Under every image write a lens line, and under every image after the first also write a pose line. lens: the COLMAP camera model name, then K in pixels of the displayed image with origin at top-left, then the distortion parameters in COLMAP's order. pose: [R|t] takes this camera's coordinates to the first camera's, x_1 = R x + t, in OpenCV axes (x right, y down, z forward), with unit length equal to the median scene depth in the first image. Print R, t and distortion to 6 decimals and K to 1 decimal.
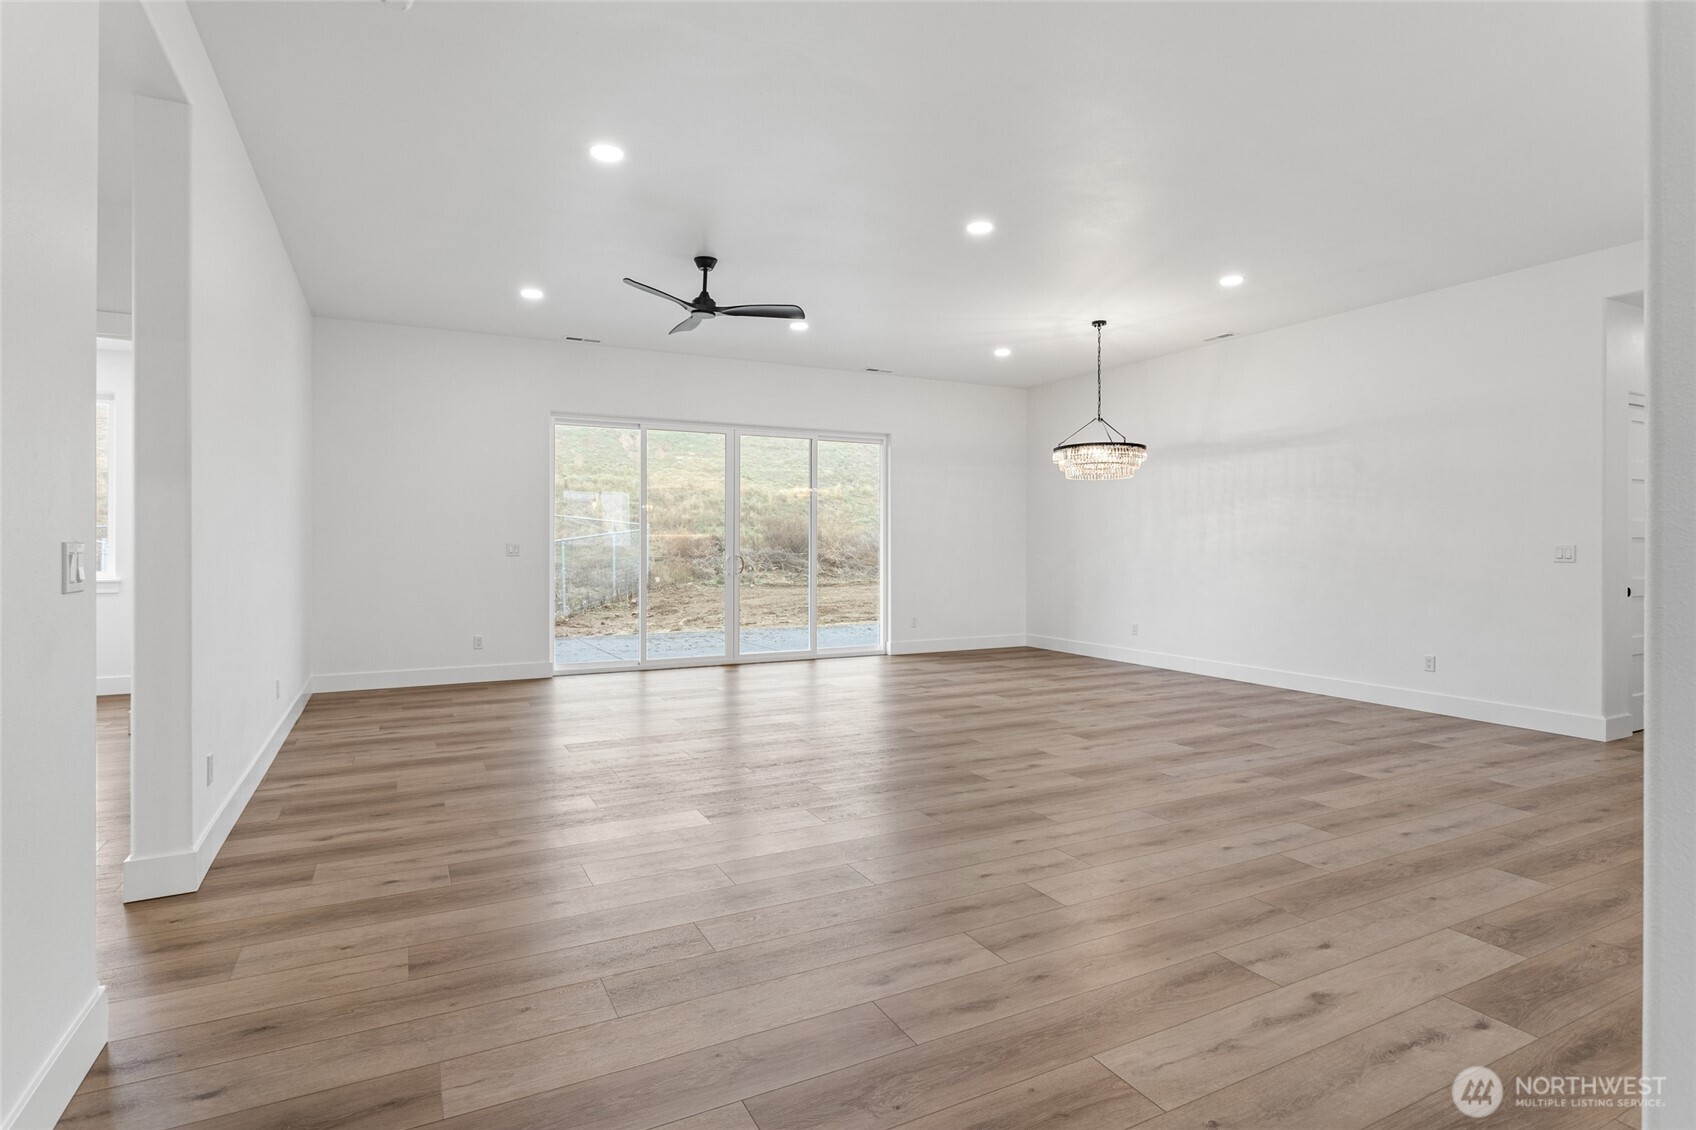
lens RADIAL K [[860.1, 0, 817.5], [0, 860.1, 539.4], [0, 0, 1]] dist [-0.007207, 0.000859]
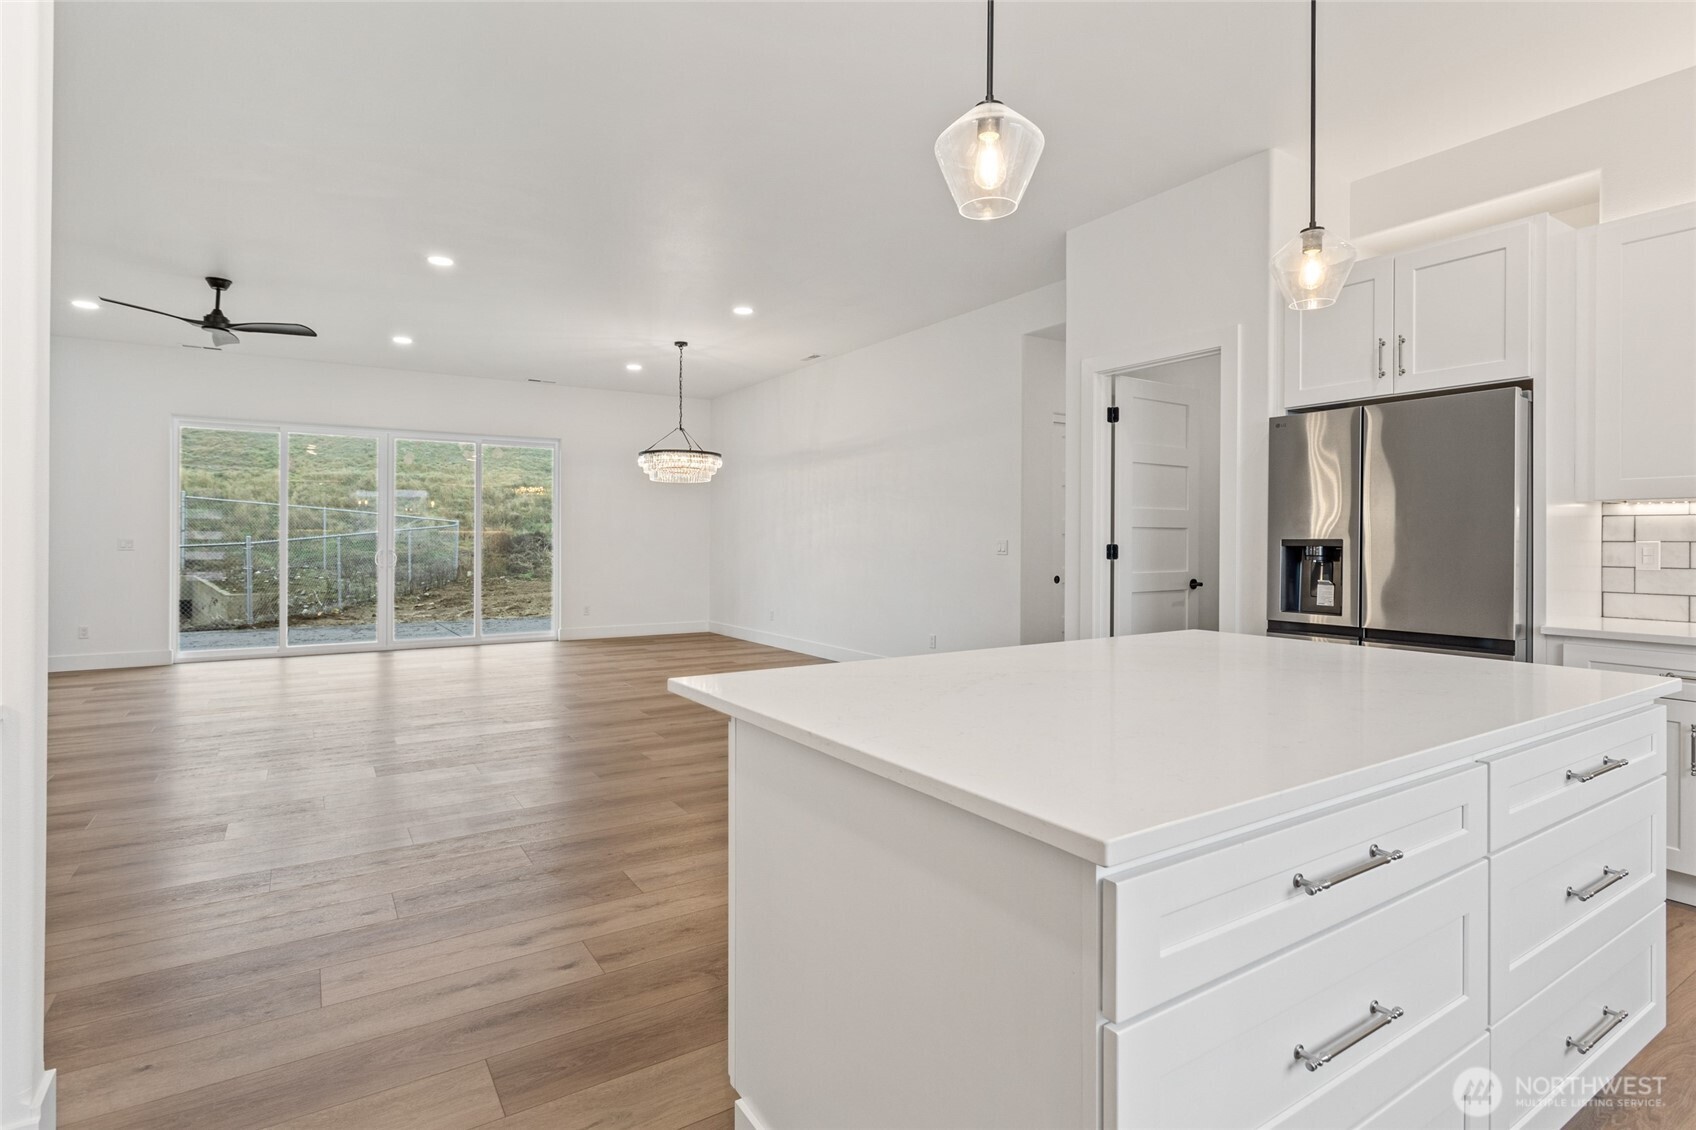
lens RADIAL K [[834.4, 0, 853.3], [0, 834.4, 526.4], [0, 0, 1]] dist [0.039672, 0.000257]
pose [[0.998118, 0.002636, 0.061274, 0.406936], [-0.001915, 0.999928, -0.011808, 0.000921], [-0.061300, 0.011669, 0.998051, -0.093850]]
